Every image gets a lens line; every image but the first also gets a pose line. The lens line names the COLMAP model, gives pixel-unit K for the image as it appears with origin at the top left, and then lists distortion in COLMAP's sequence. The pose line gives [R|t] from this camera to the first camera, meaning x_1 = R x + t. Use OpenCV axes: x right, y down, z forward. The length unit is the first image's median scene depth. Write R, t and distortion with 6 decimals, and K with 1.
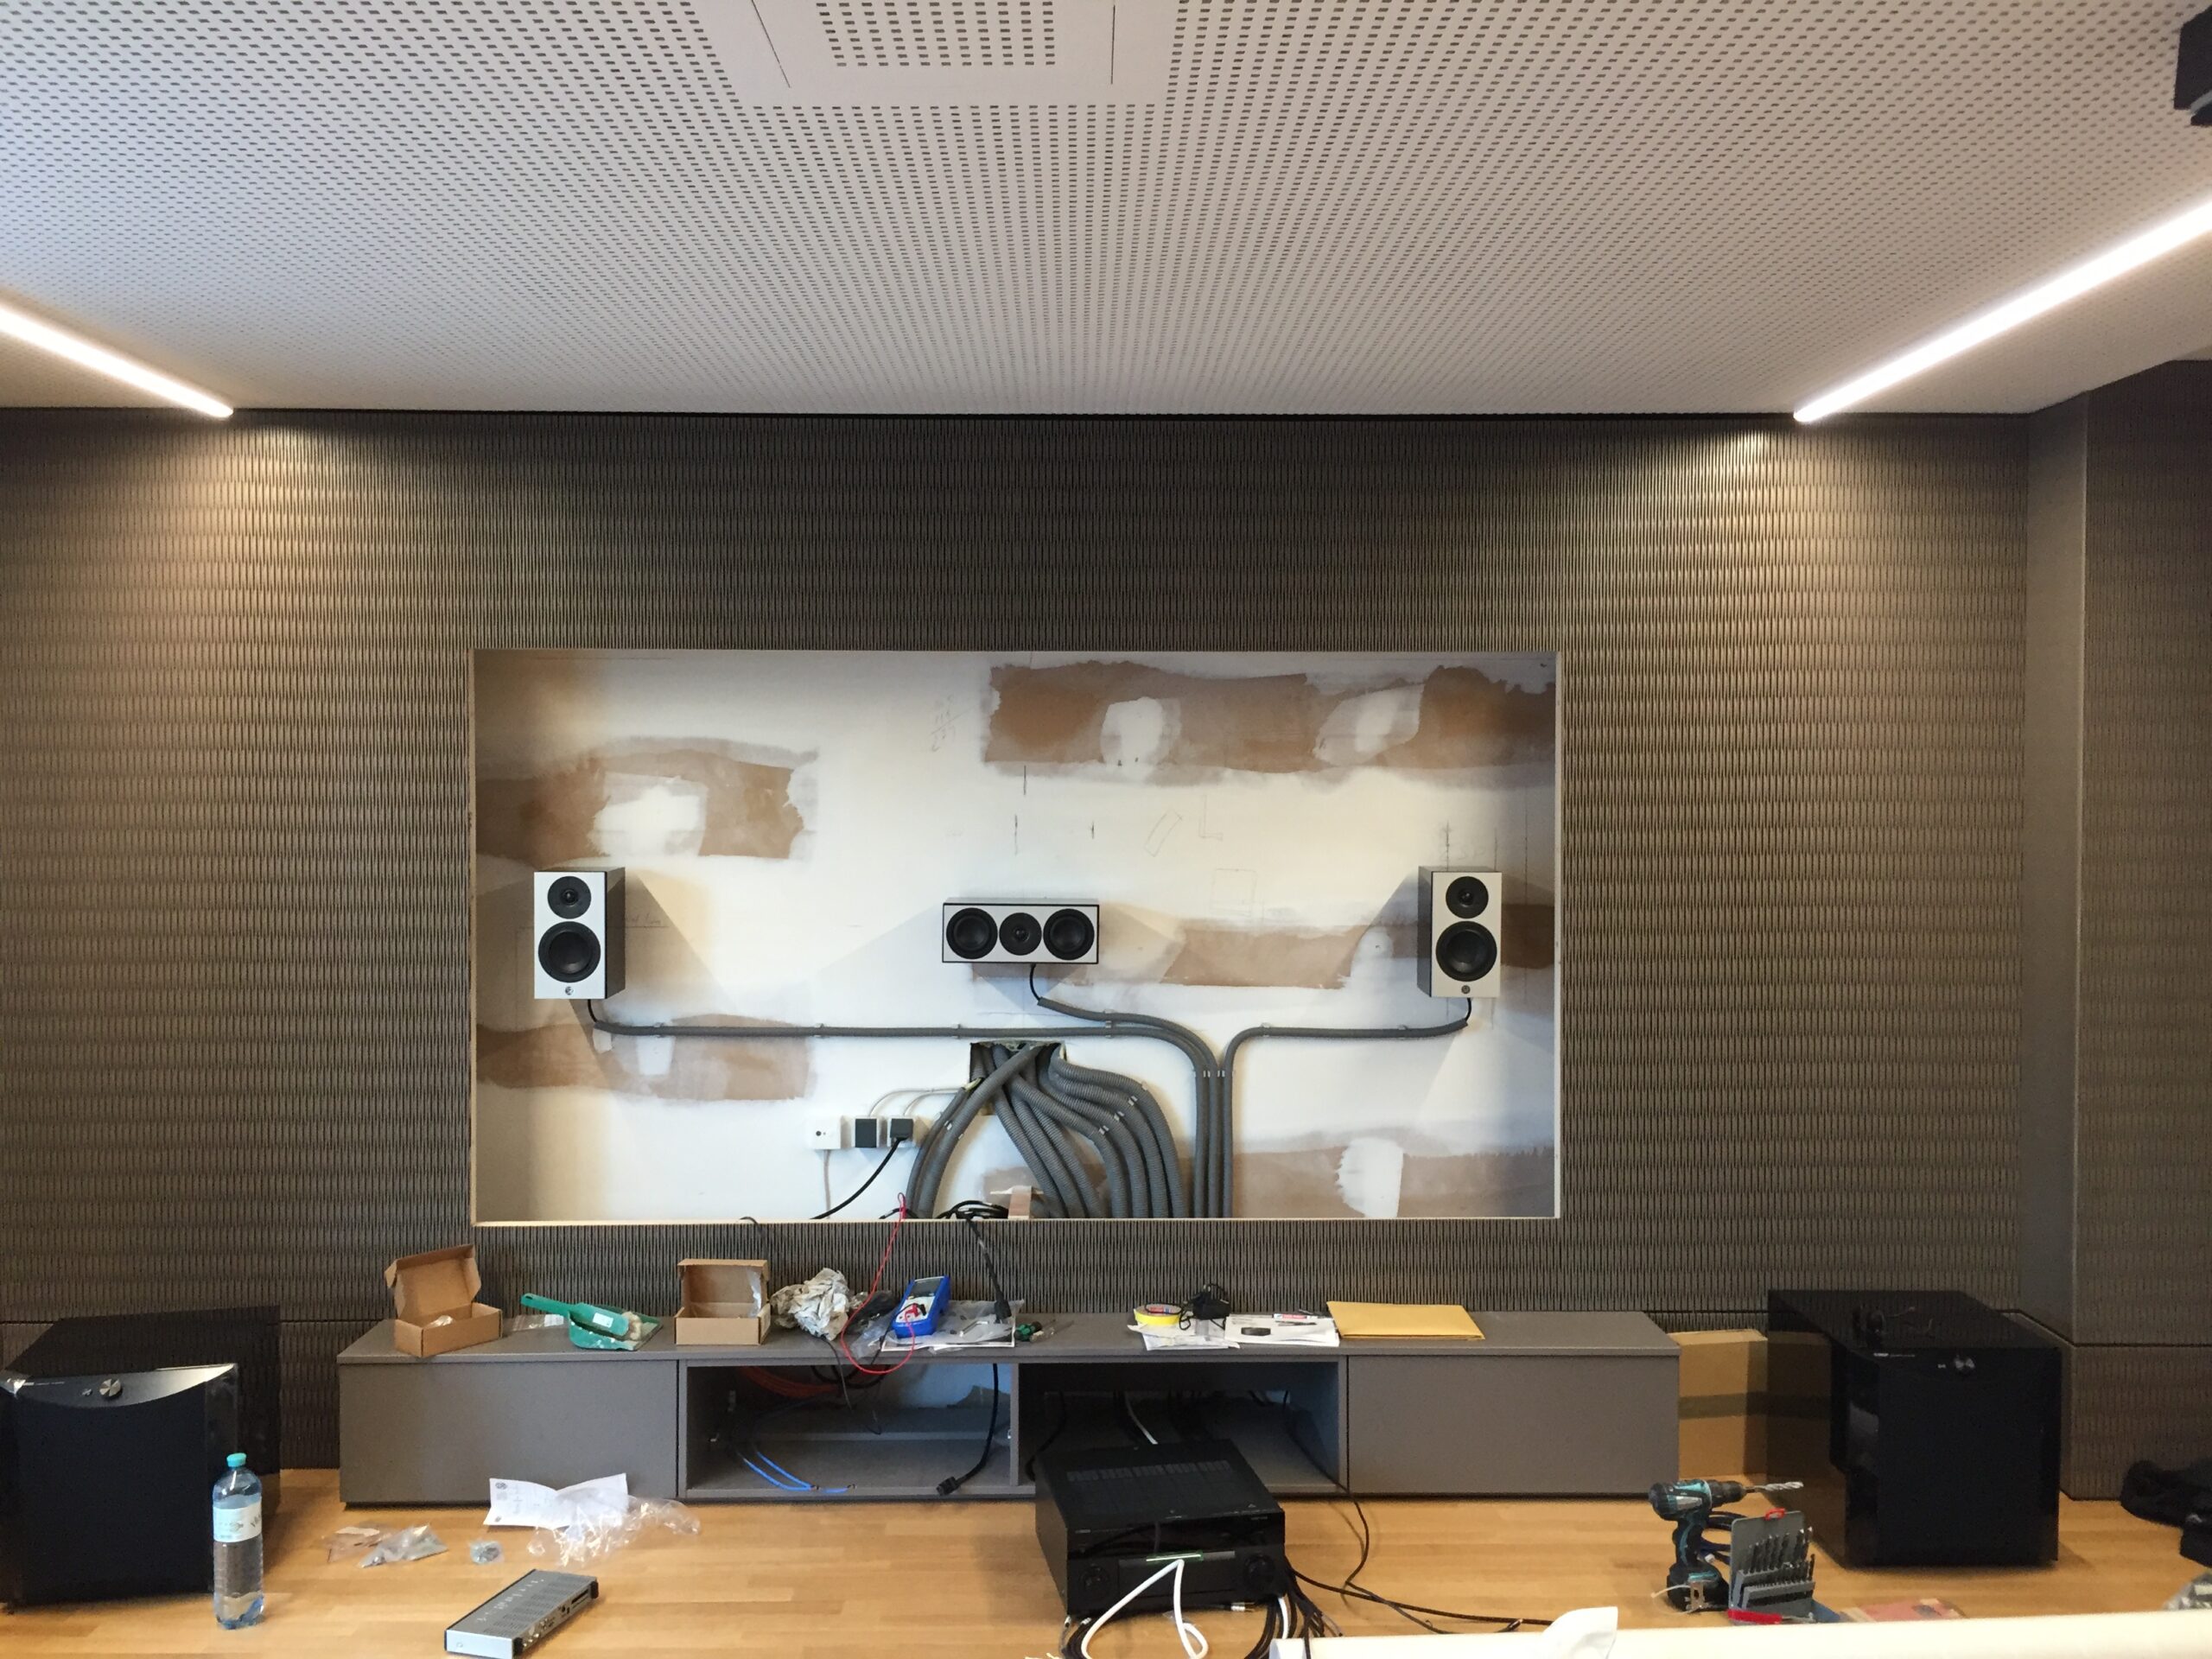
lens RADIAL K [[1903.0, 0, 1089.7], [0, 1903.0, 845.2], [0, 0, 1]] dist [0.074904, -0.106947]
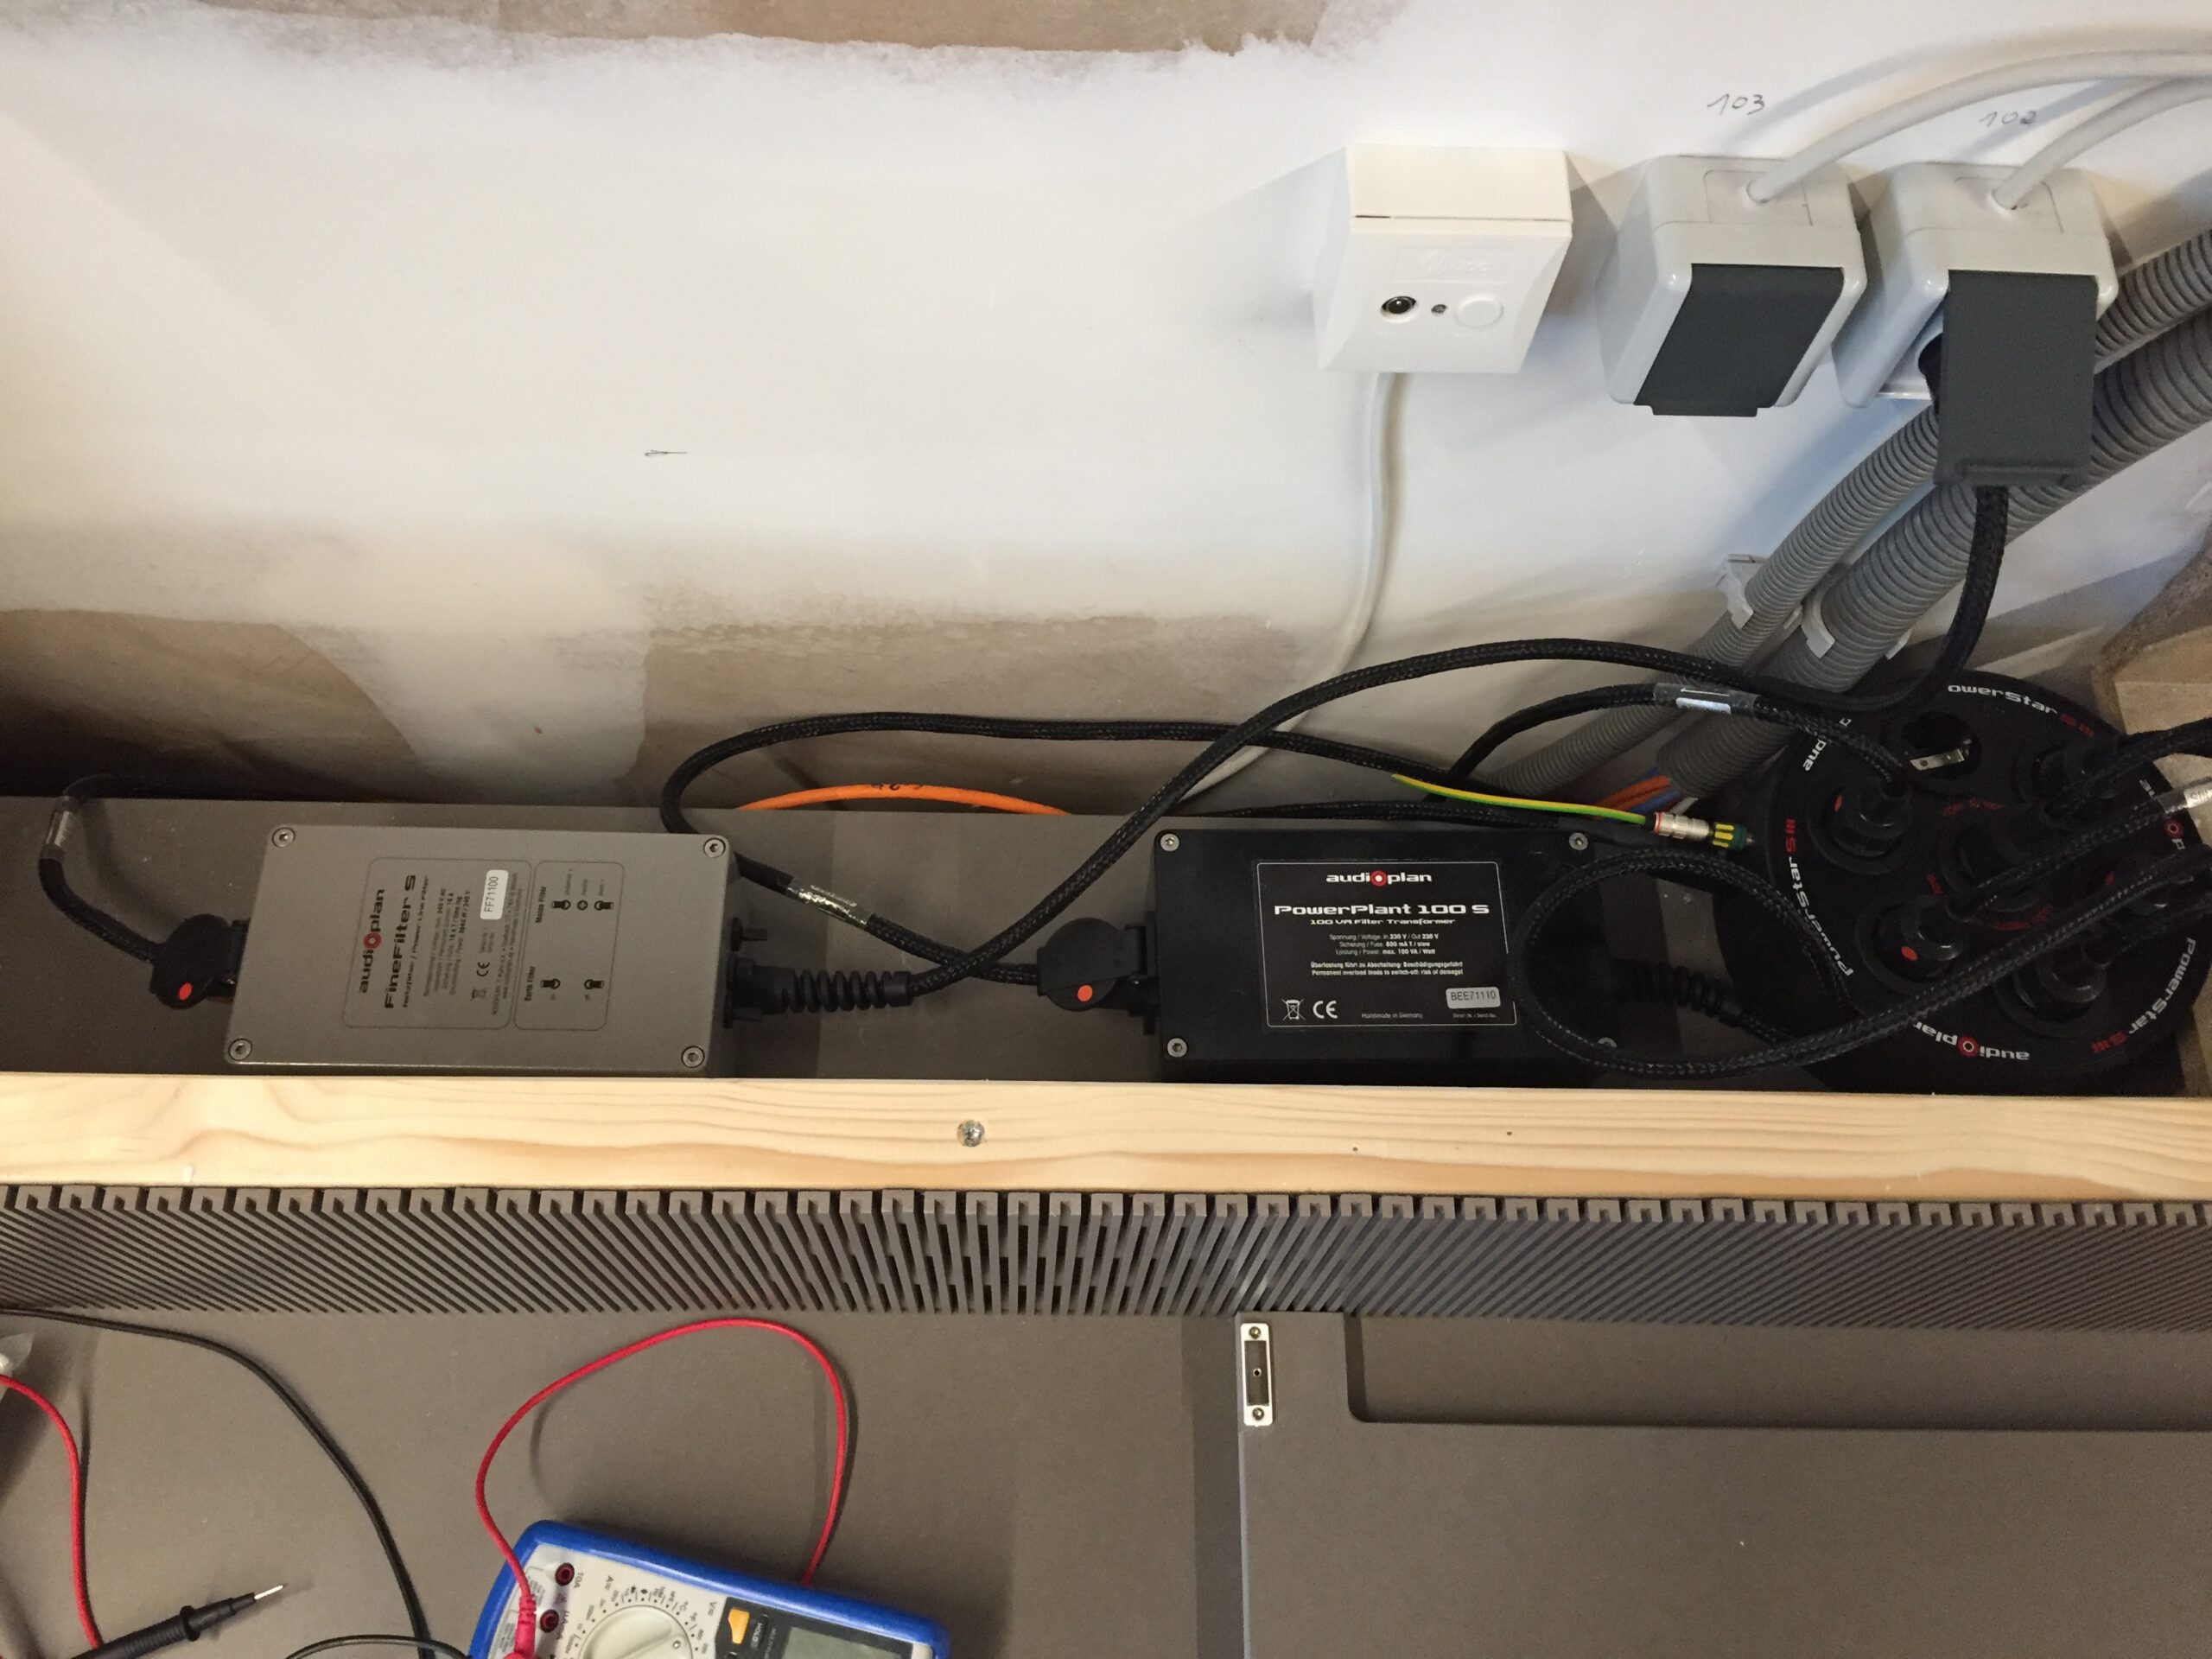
lens RADIAL K [[1903.0, 0, 1105.3], [0, 1903.0, 812.3], [0, 0, 1]] dist [0.074904, -0.106947]
pose [[0.999112, 0.024971, 0.033937, -0.168561], [-0.041573, 0.453201, 0.890438, 0.038437], [0.006855, -0.891059, 0.453837, 0.899015]]
